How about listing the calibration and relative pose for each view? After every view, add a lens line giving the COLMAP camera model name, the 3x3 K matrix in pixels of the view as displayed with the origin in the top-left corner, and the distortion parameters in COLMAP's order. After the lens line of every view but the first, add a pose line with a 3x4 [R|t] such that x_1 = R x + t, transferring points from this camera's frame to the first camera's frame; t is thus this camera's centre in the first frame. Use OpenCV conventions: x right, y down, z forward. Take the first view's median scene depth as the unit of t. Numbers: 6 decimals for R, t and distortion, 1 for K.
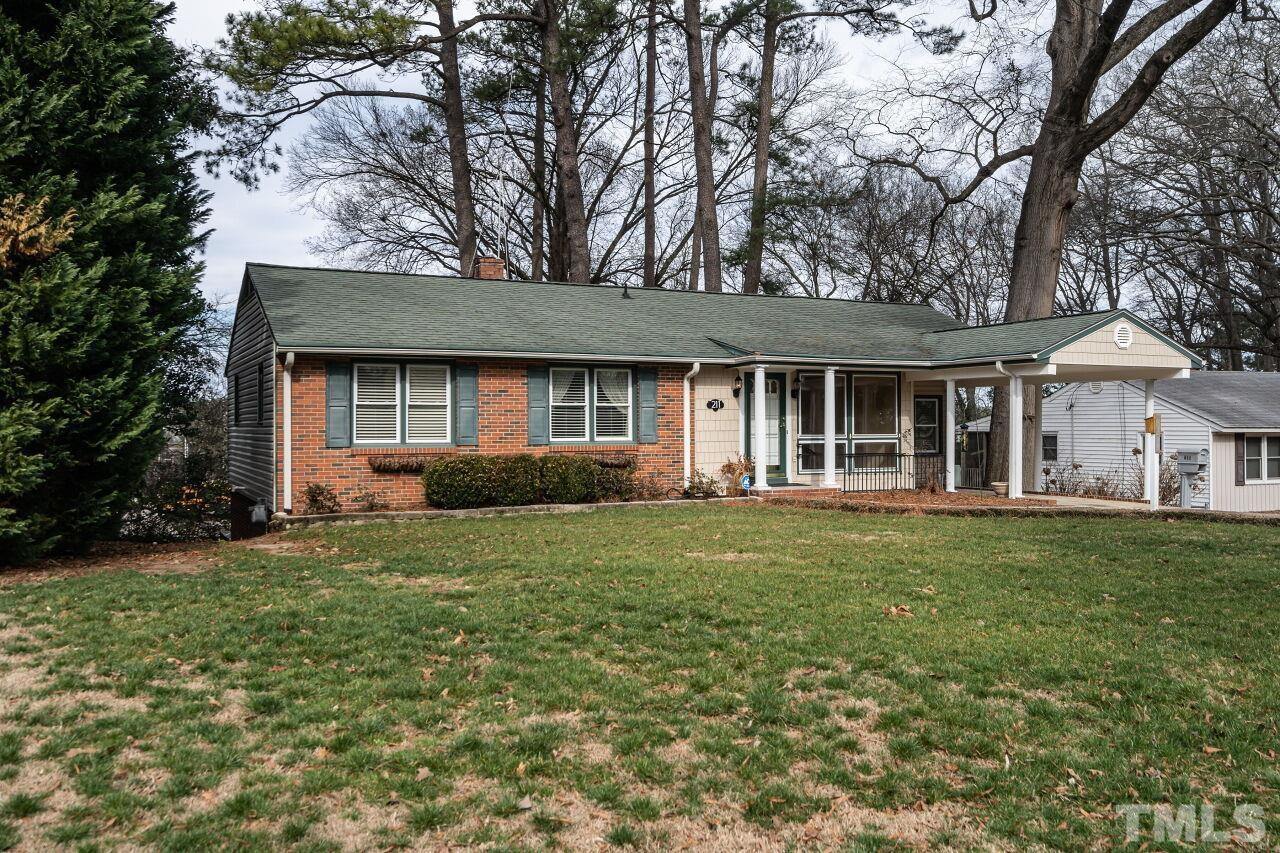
lens RADIAL K [[1056.5, 0, 643.8], [0, 1056.5, 430.1], [0, 0, 1]] dist [0.028544, -0.002629]
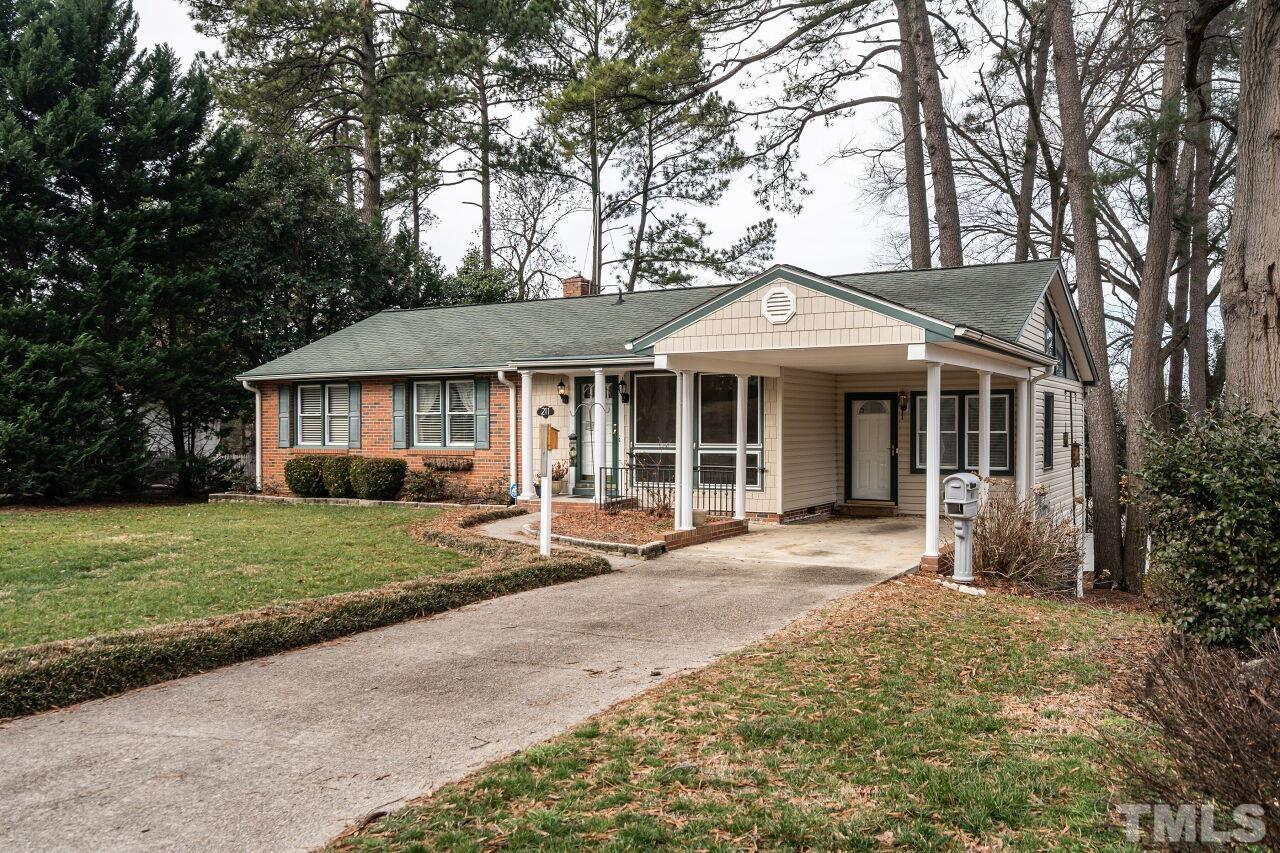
lens RADIAL K [[1039.2, 0, 634.5], [0, 1039.2, 426.6], [0, 0, 1]] dist [0.011044, 0.001324]
pose [[0.552827, 0.001410, -0.833295, 0.932354], [-0.002052, 0.999998, 0.000331, -0.010462], [0.833293, 0.001527, 0.552829, 0.538191]]
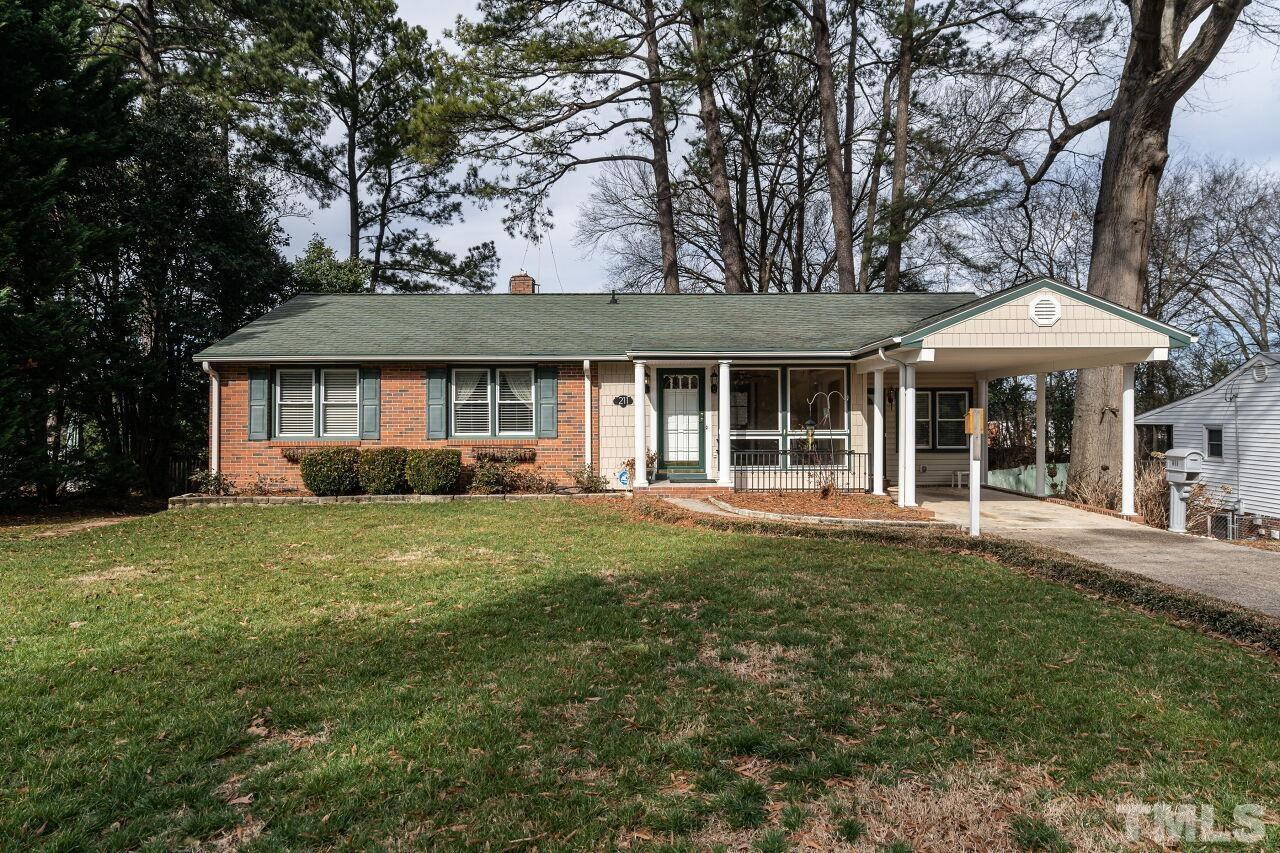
lens RADIAL K [[802.7, 0, 639.7], [0, 802.7, 404.5], [0, 0, 1]] dist [0.008697, 0.000394]
pose [[0.905071, -0.008103, -0.425184, 0.416503], [-0.000175, 0.999811, -0.019426, -0.005511], [0.425261, 0.017657, 0.904899, 0.308012]]
